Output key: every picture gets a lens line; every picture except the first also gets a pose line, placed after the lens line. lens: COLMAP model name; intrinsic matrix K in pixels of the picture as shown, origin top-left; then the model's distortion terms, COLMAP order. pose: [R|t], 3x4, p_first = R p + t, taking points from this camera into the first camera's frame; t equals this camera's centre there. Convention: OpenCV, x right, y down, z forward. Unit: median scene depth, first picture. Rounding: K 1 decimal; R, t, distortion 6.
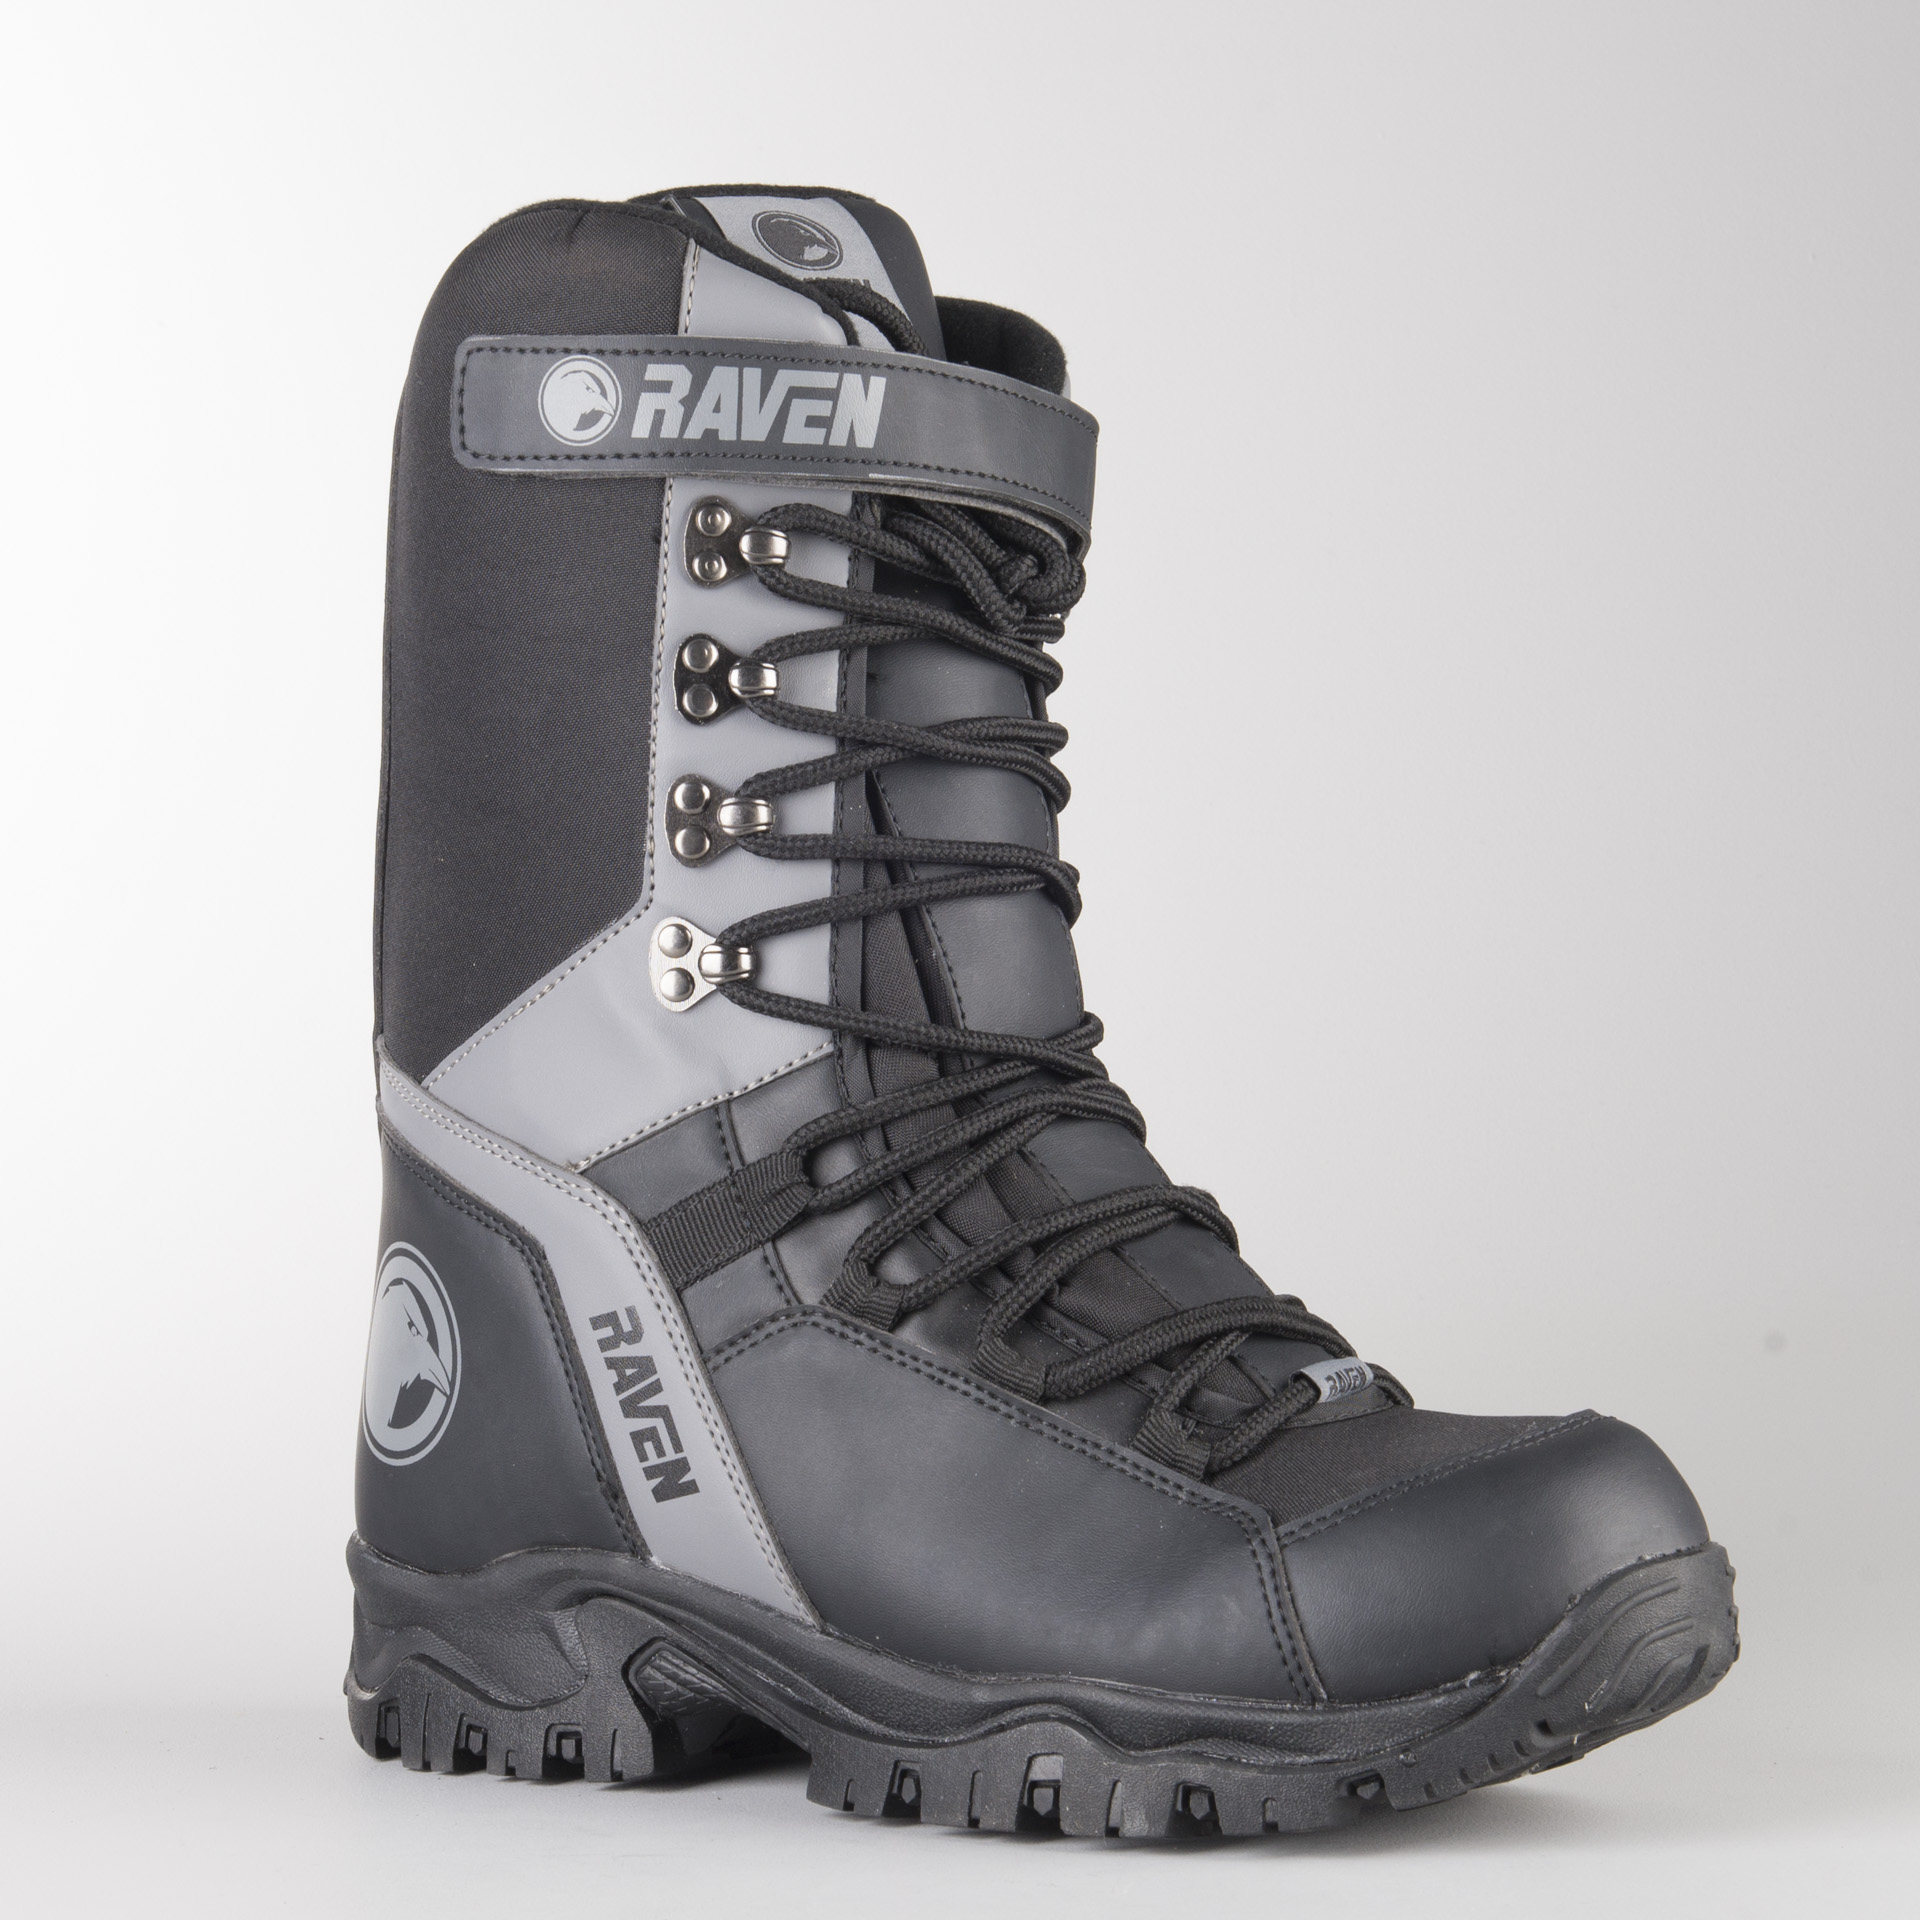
lens RADIAL K [[5723.5, 0, 959.3], [0, 5723.5, 544.7], [0, 0, 1]] dist [0.062538, 0.128057]
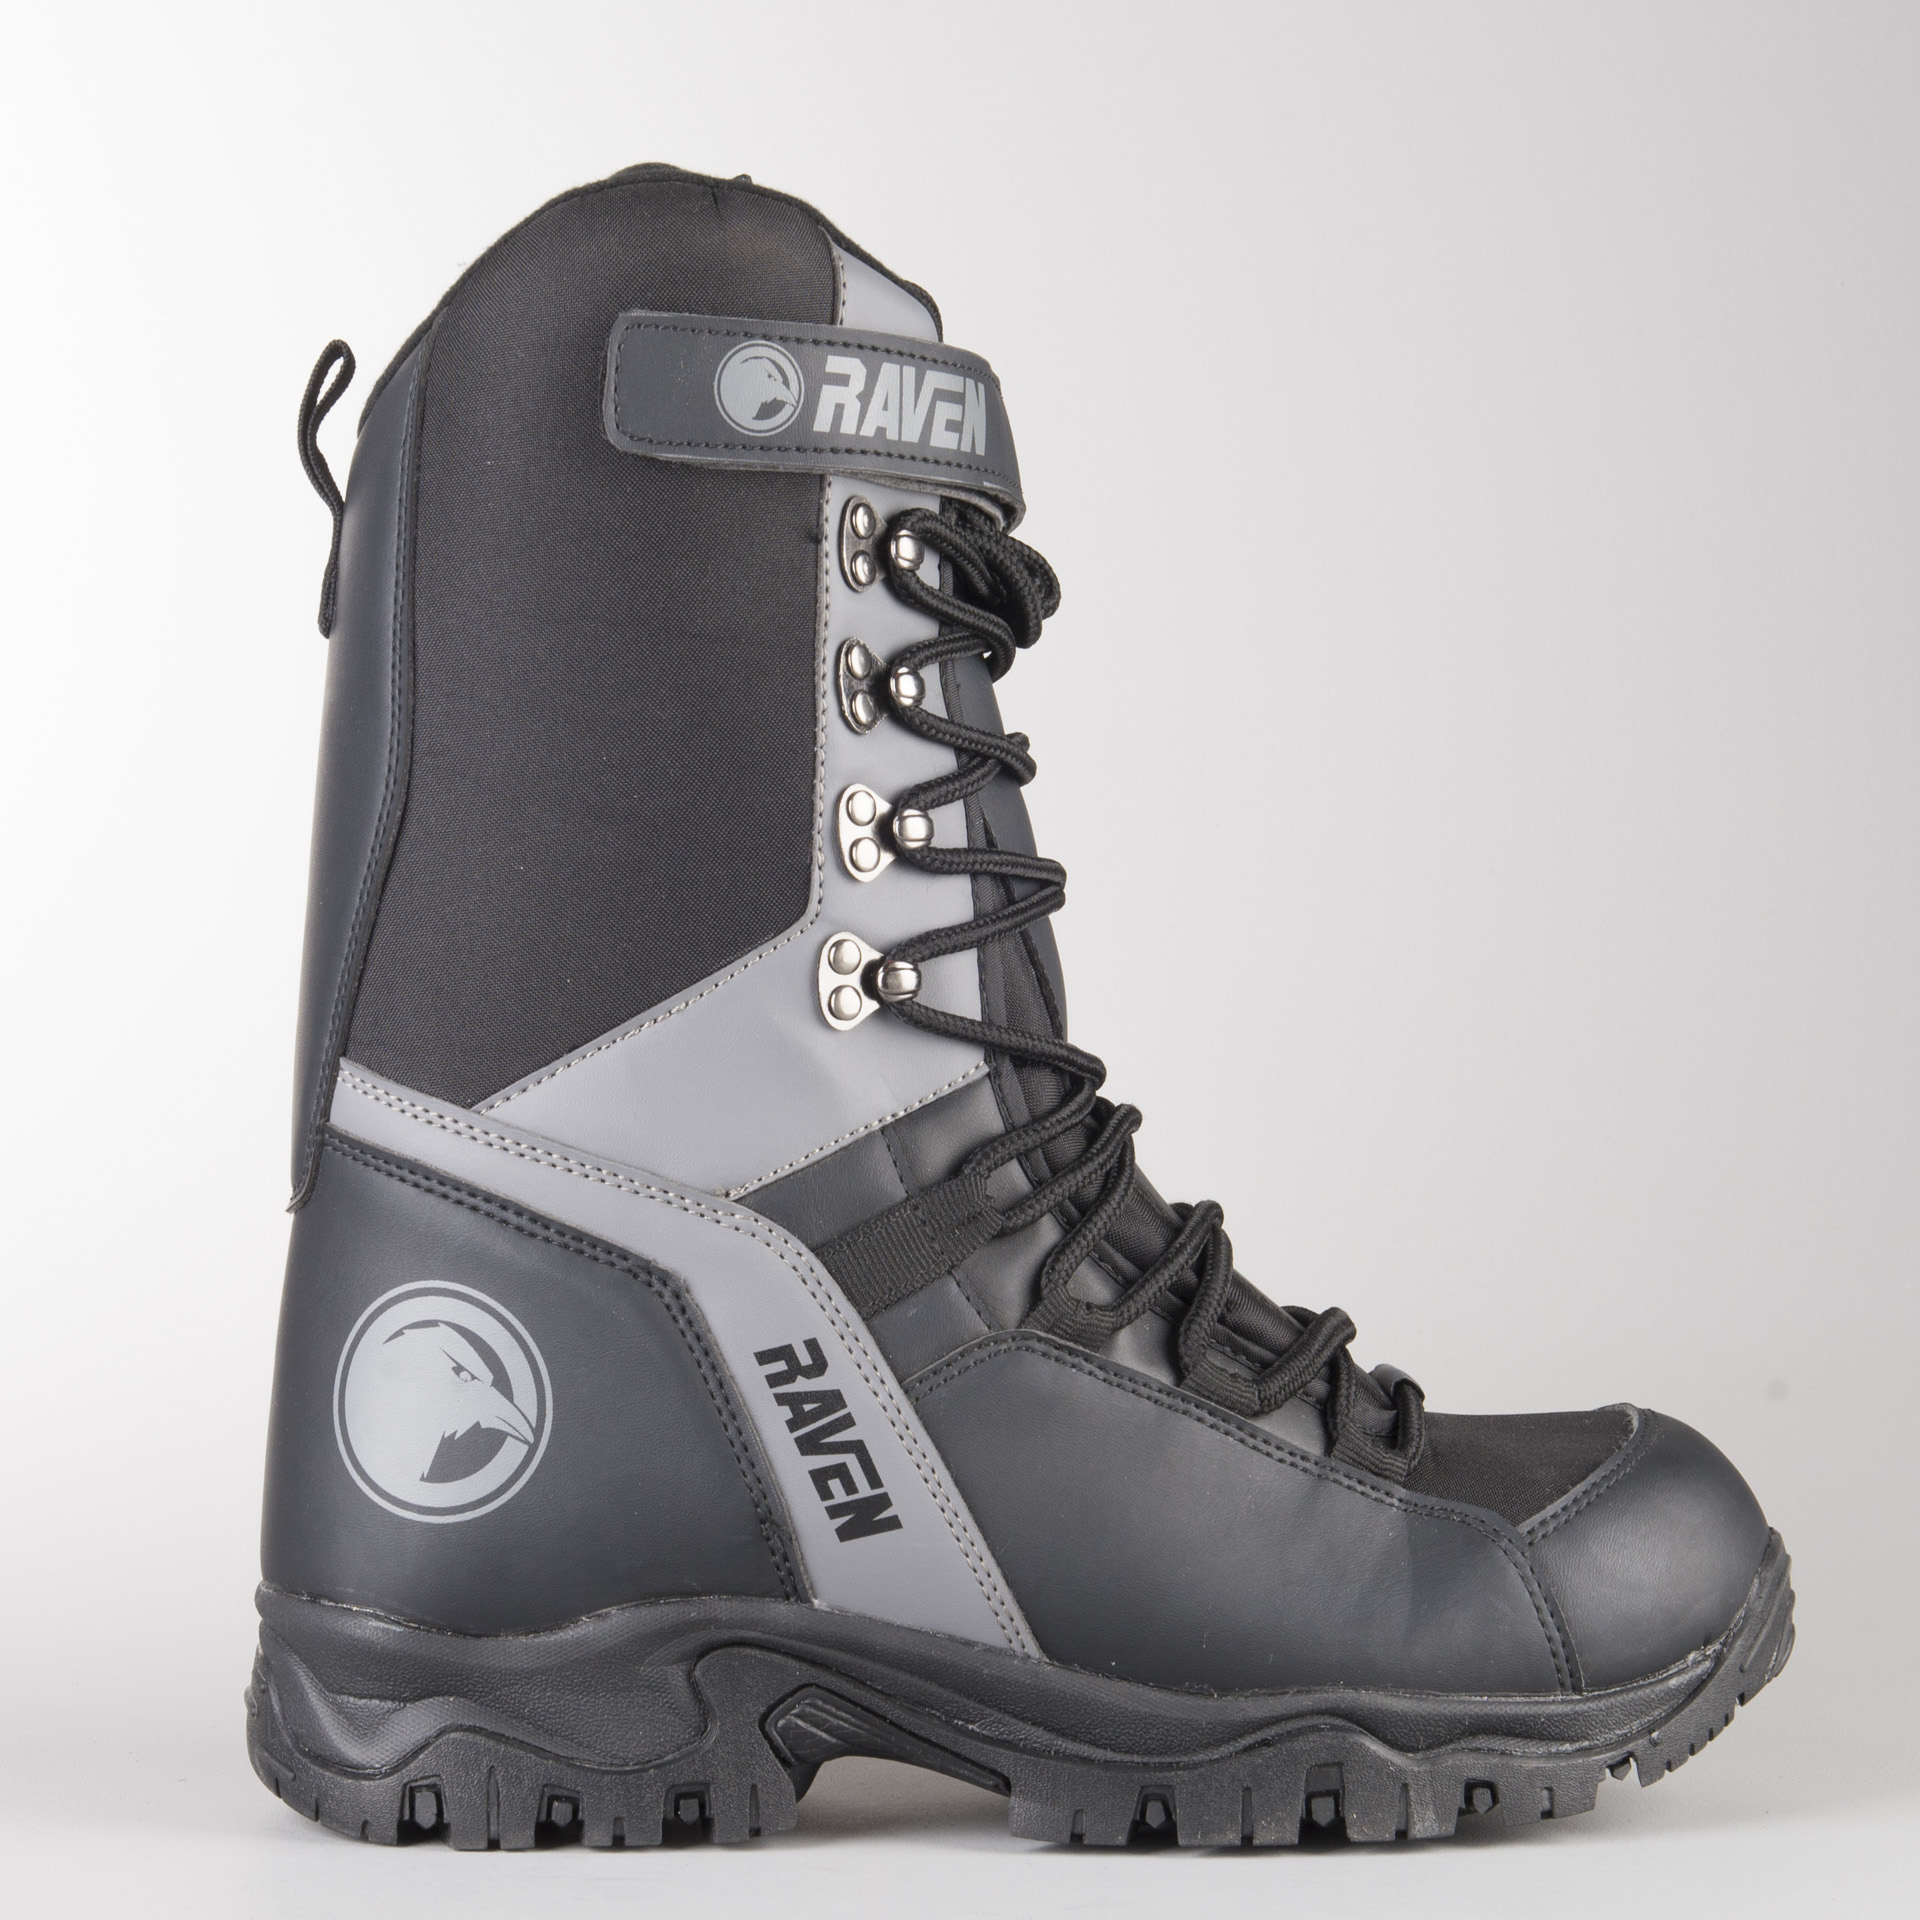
lens RADIAL K [[5723.5, 0, 959.3], [0, 5723.5, 544.7], [0, 0, 1]] dist [0.062538, 0.128057]
pose [[0.785471, 0.050114, 0.616867, -0.630861], [-0.049073, 0.998621, -0.018642, 0.017046], [-0.616950, -0.015629, 0.786847, 0.232513]]
